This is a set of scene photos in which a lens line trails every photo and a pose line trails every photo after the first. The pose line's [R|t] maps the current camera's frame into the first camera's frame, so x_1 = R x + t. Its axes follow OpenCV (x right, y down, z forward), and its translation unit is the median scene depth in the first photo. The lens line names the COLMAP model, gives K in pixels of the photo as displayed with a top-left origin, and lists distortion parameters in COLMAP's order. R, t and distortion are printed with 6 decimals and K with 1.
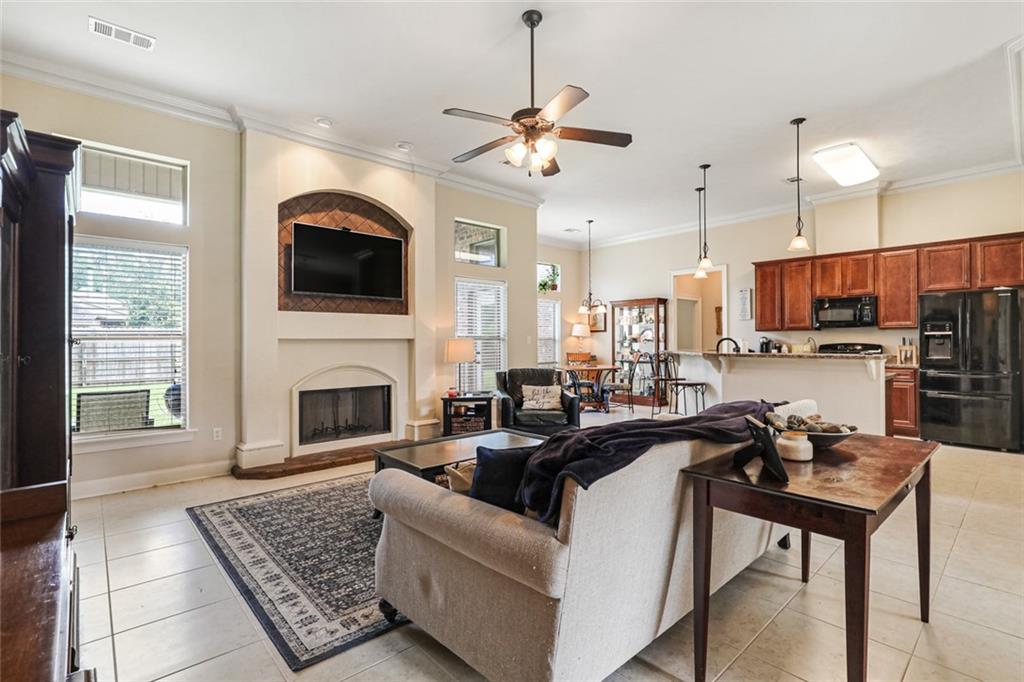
lens RADIAL K [[476.6, 0, 516.7], [0, 476.6, 340.4], [0, 0, 1]] dist [-0.008413, 0.001783]
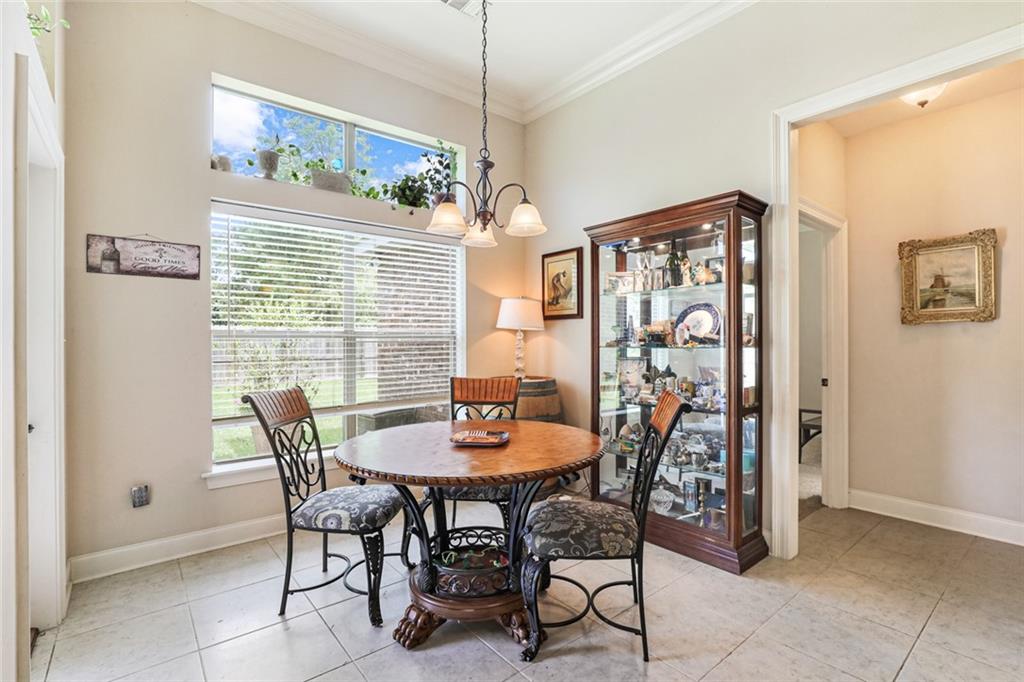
lens RADIAL K [[476.6, 0, 514.6], [0, 476.6, 338.9], [0, 0, 1]] dist [-0.008413, 0.001783]
pose [[0.998984, -0.000385, -0.045059, 0.203126], [0.000331, 0.999999, -0.001210, -0.001586], [0.045059, 0.001194, 0.998984, 0.828242]]
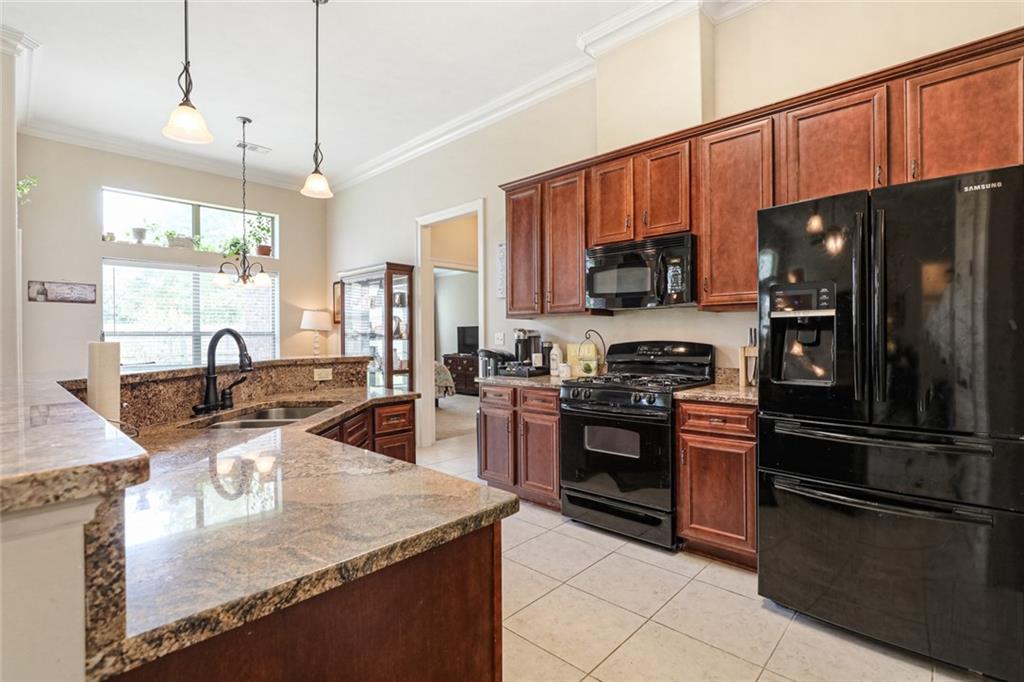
lens RADIAL K [[476.6, 0, 517.2], [0, 476.6, 337.8], [0, 0, 1]] dist [-0.008413, 0.001783]
pose [[0.996887, -0.006032, 0.078610, 0.473413], [0.005752, 0.999976, 0.003787, 0.000060], [-0.078631, -0.003323, 0.996898, 0.483370]]
